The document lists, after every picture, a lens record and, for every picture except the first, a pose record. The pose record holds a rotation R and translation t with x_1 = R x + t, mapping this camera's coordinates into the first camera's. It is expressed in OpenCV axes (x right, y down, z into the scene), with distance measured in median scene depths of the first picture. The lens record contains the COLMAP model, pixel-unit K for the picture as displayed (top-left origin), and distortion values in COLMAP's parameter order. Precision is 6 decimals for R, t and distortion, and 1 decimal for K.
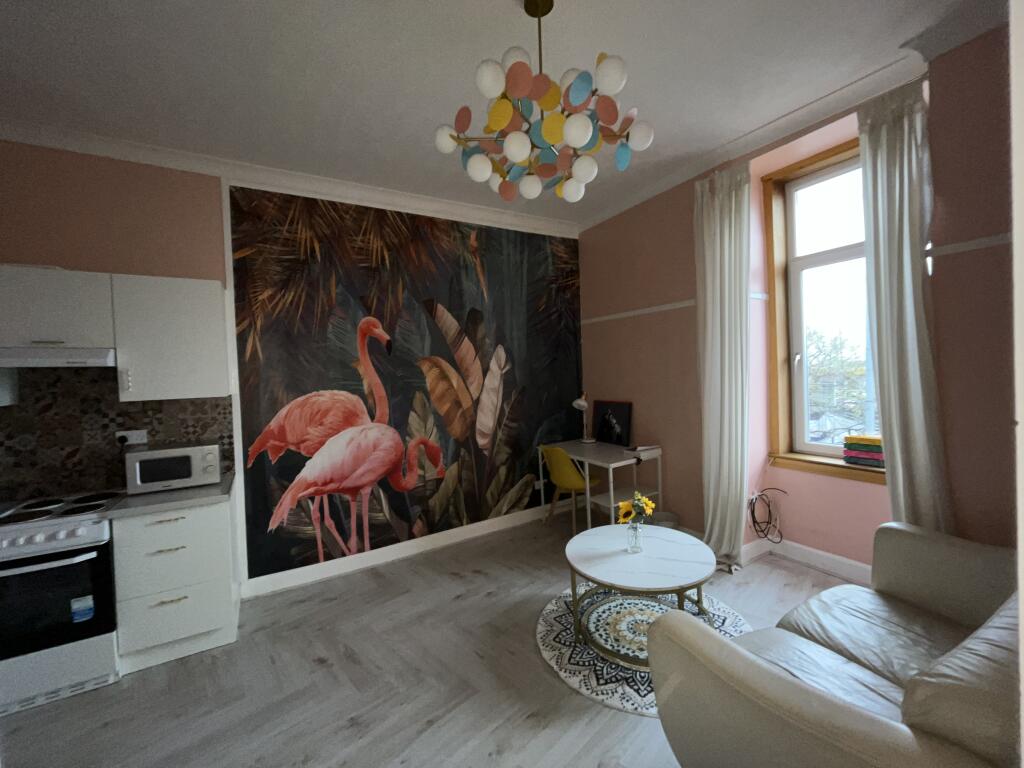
lens RADIAL K [[408.7, 0, 504.9], [0, 408.7, 383.1], [0, 0, 1]] dist [-0.002634, -0.000217]
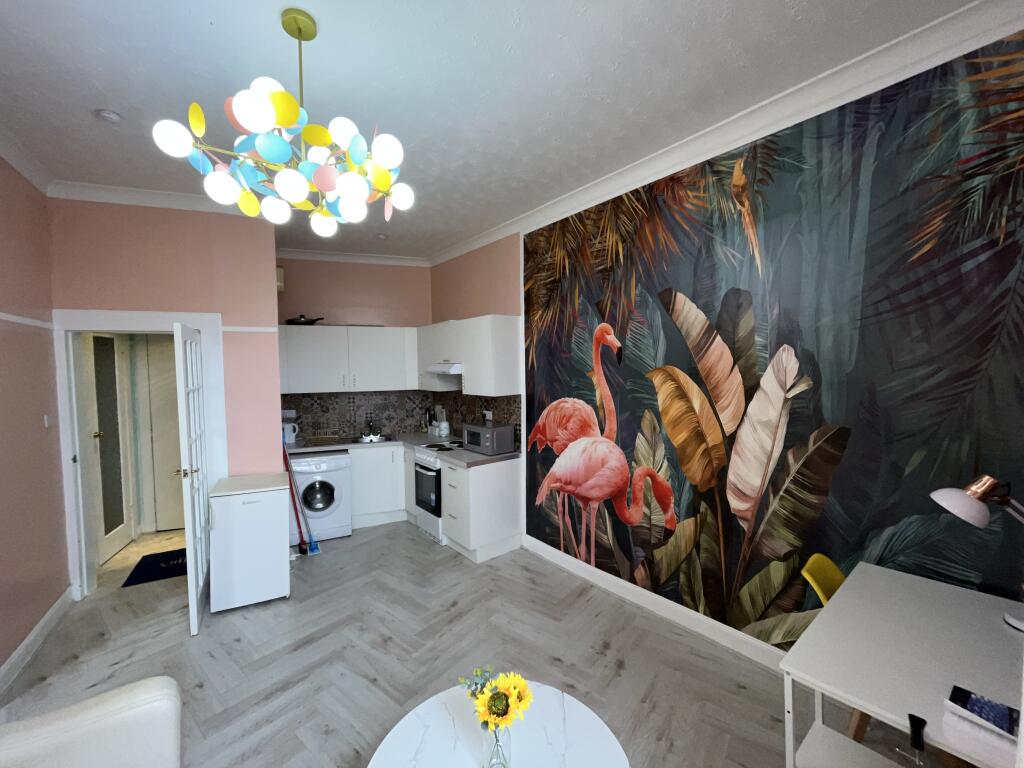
lens RADIAL K [[408.7, 0, 503.2], [0, 408.7, 381.0], [0, 0, 1]] dist [-0.002634, -0.000217]
pose [[0.149783, 0.070826, -0.986179, 0.526608], [-0.009876, 0.997488, 0.070138, -0.089035], [0.988670, -0.000766, 0.150106, 0.603938]]
